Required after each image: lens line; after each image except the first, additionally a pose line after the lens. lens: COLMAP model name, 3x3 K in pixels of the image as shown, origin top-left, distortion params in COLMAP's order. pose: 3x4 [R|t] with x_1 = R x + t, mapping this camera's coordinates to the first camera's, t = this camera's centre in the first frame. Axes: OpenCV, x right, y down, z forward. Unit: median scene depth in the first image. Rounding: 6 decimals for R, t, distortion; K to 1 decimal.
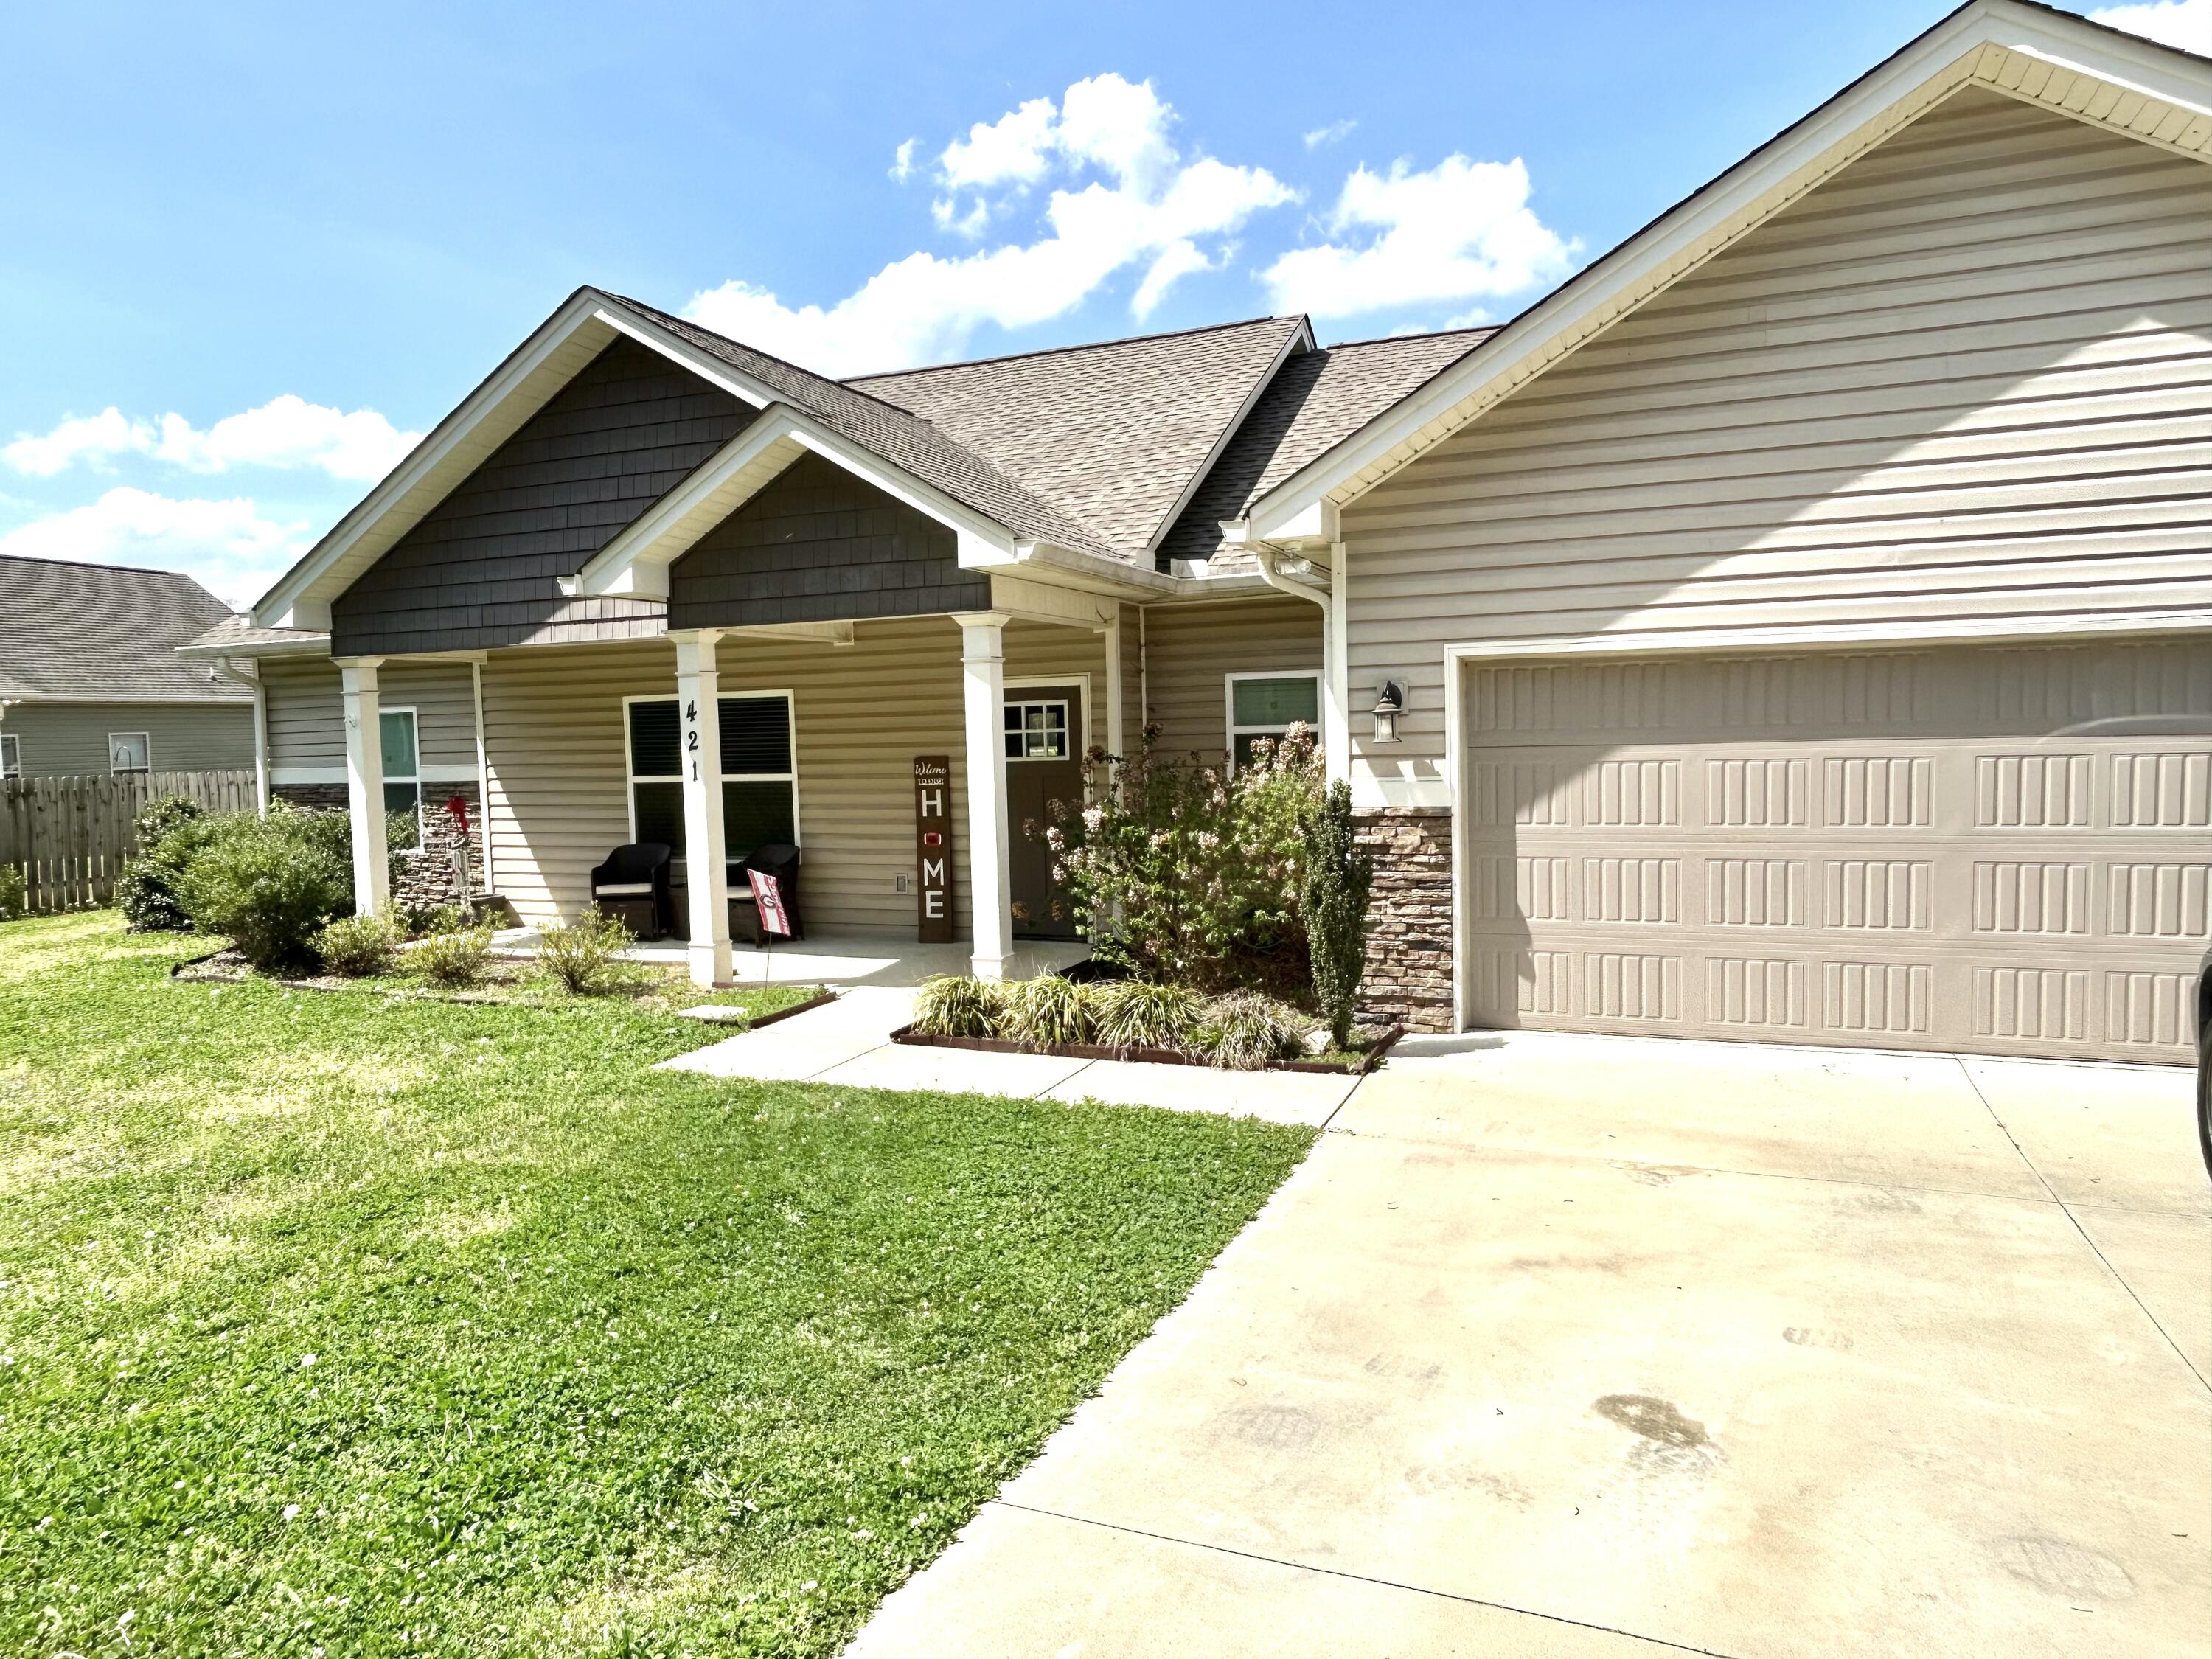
lens RADIAL K [[1391.0, 0, 1106.4], [0, 1391.0, 819.0], [0, 0, 1]] dist [-0.000216, 0.000023]
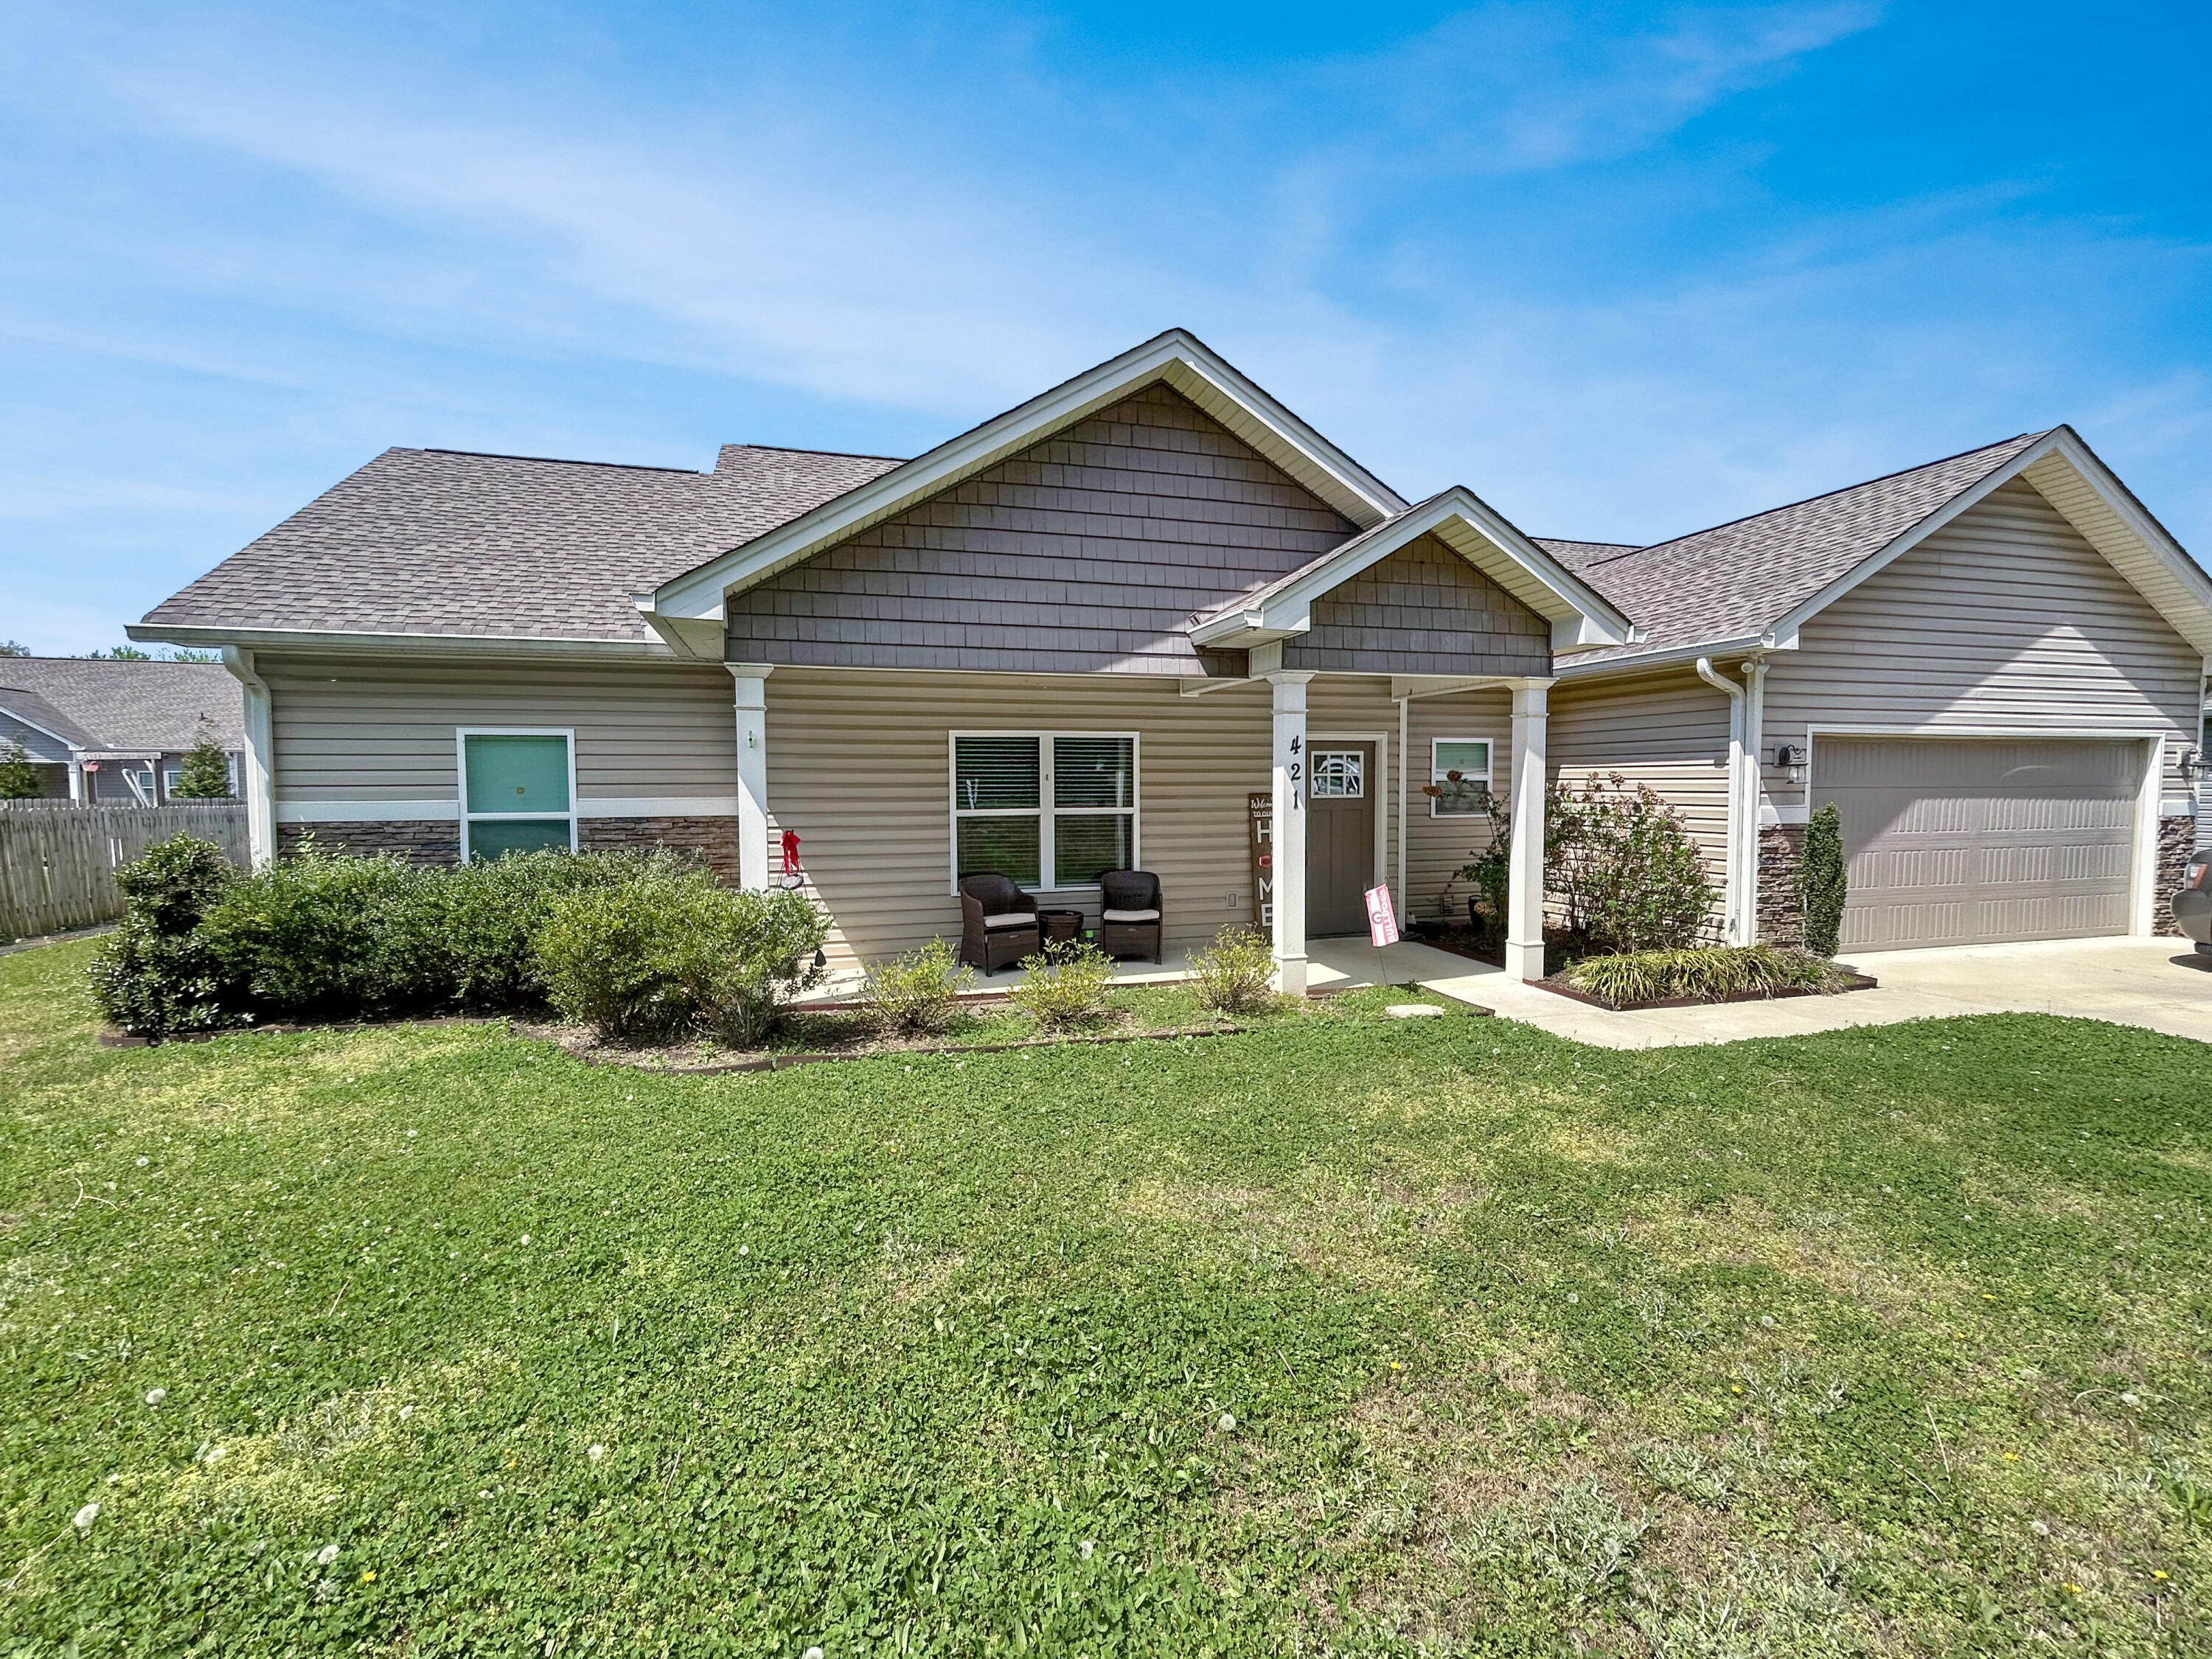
lens RADIAL K [[969.8, 0, 1078.4], [0, 969.8, 862.9], [0, 0, 1]] dist [0.000250, 0.000038]
pose [[0.785690, -0.027660, 0.618002, -0.776834], [0.024935, 0.999604, 0.013038, 0.000939], [-0.618118, 0.005166, 0.786068, 0.433469]]
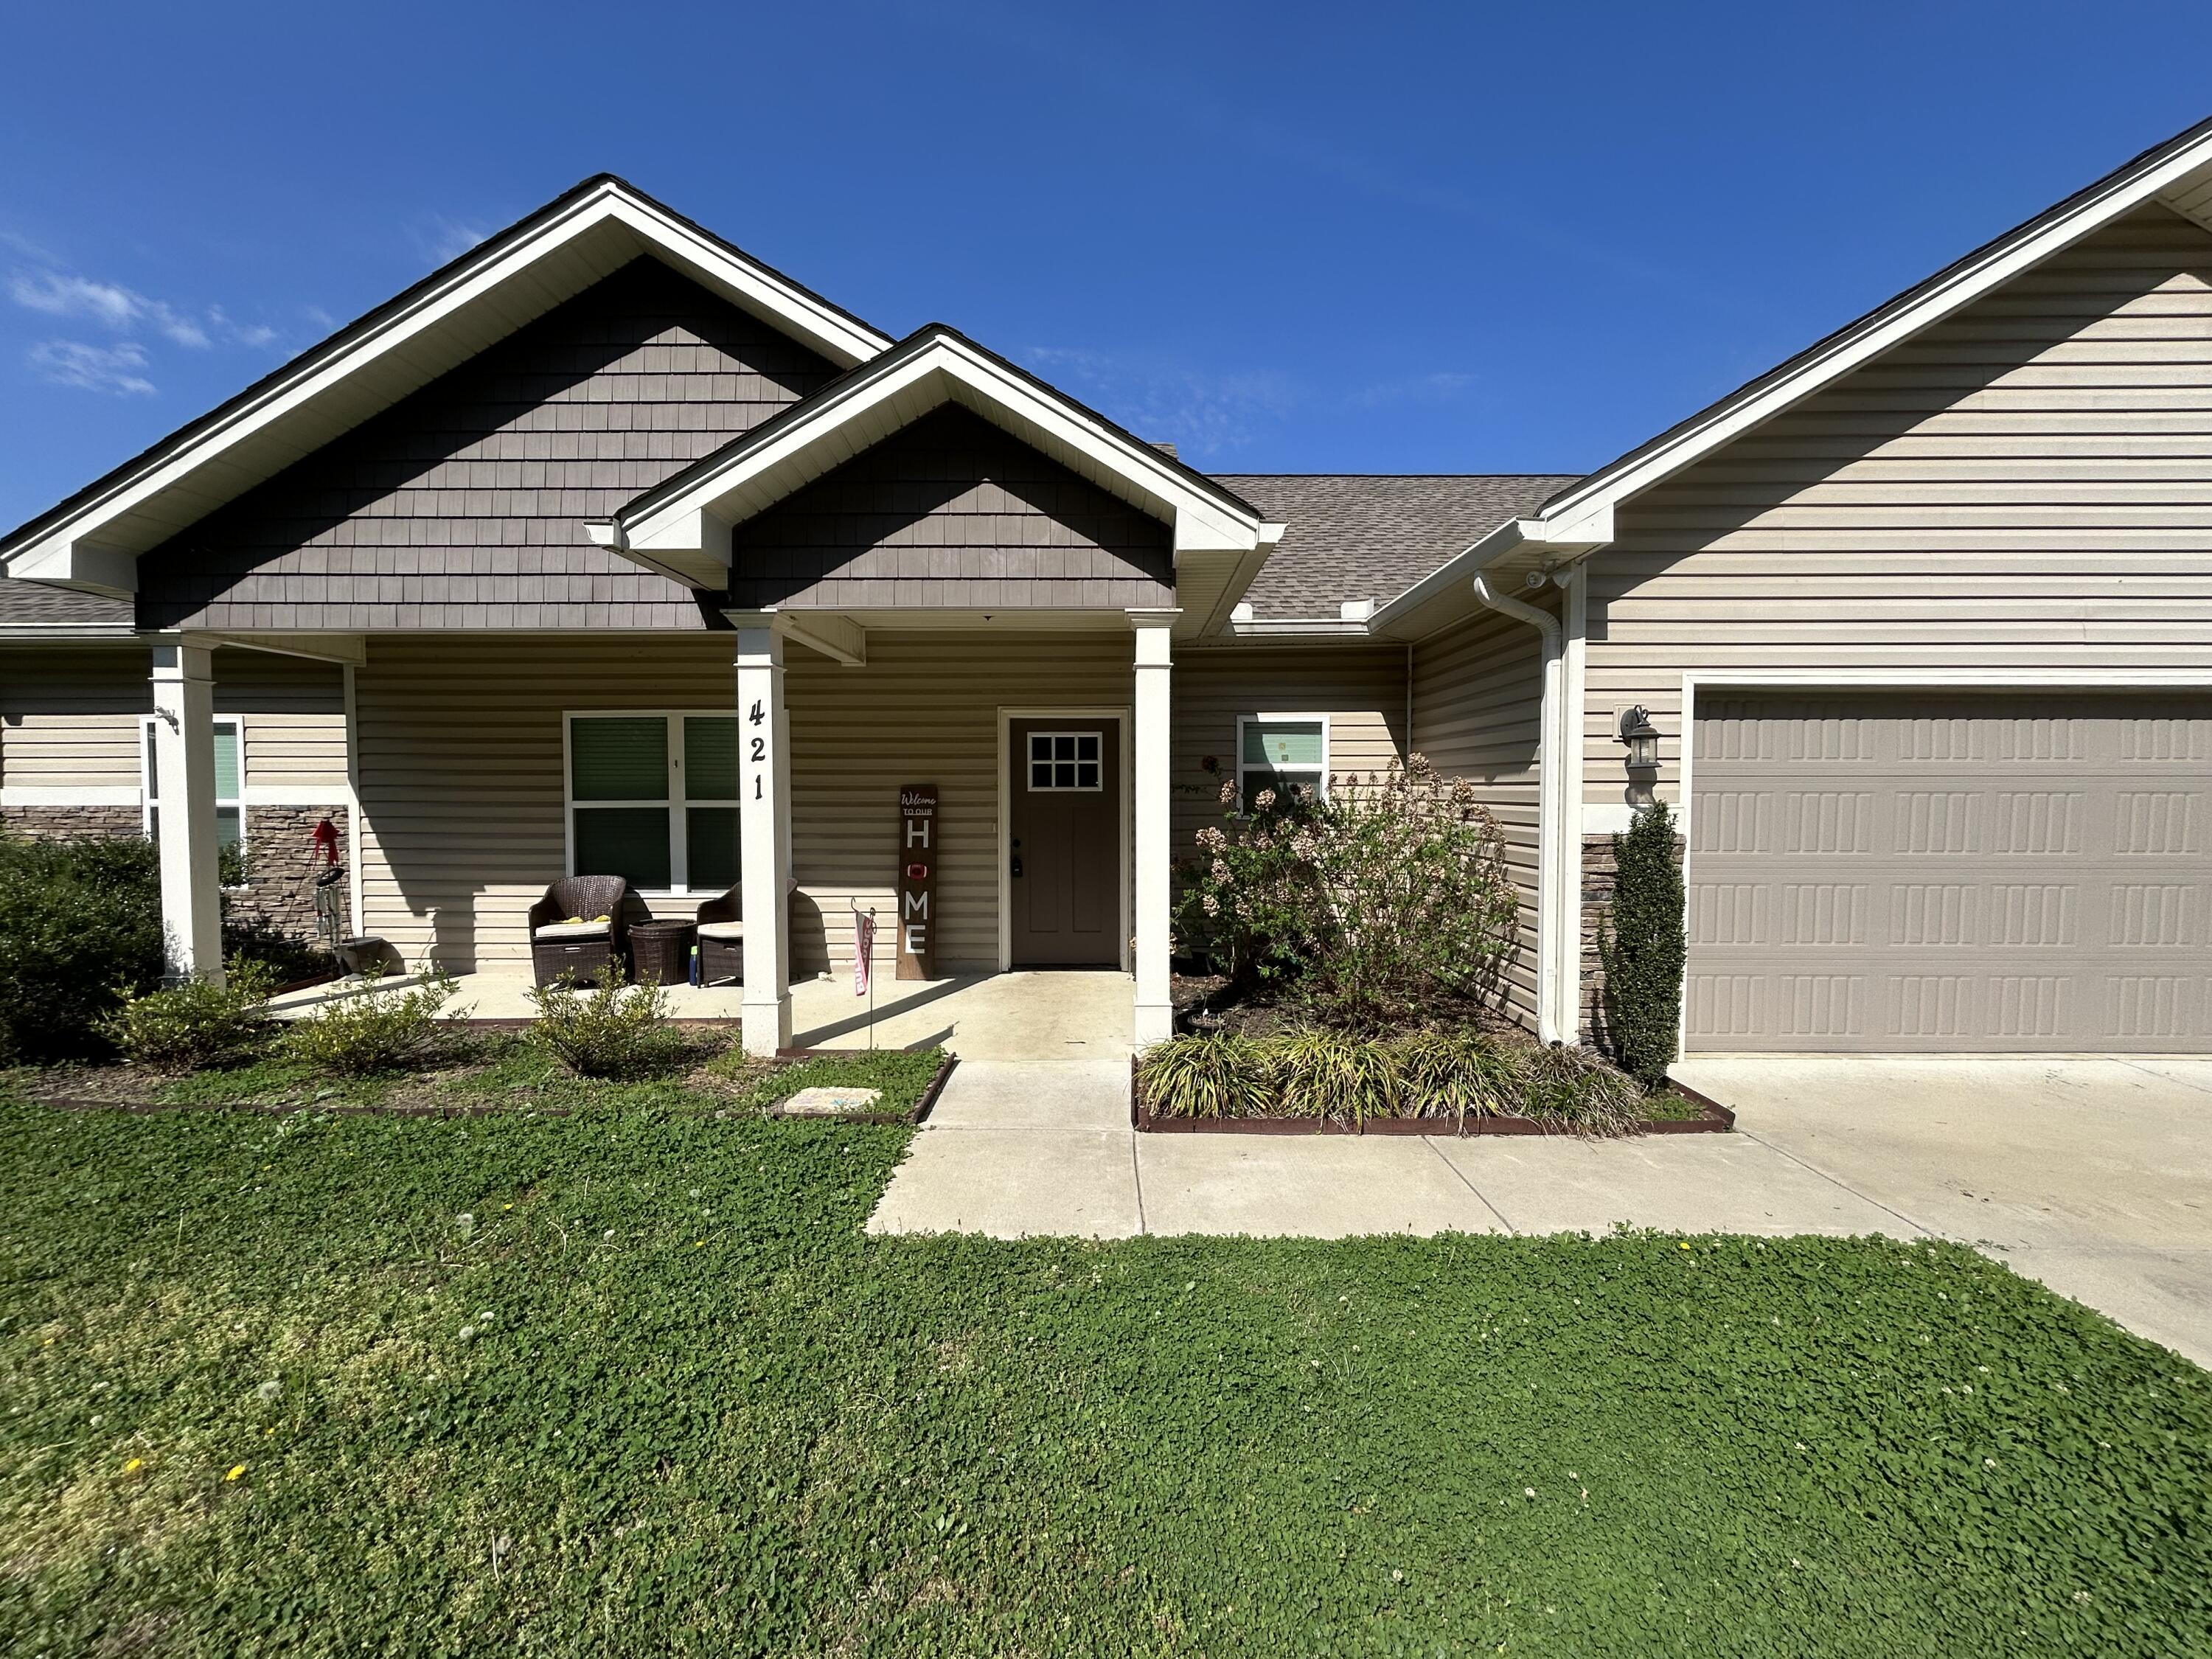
lens RADIAL K [[883.3, 0, 1101.0], [0, 883.3, 821.8], [0, 0, 1]] dist [-0.000121, -0.000055]
pose [[0.930602, 0.013695, 0.365776, -0.256134], [0.000104, 0.999290, -0.037680, 0.004253], [-0.366032, 0.035103, 0.929940, 0.387306]]
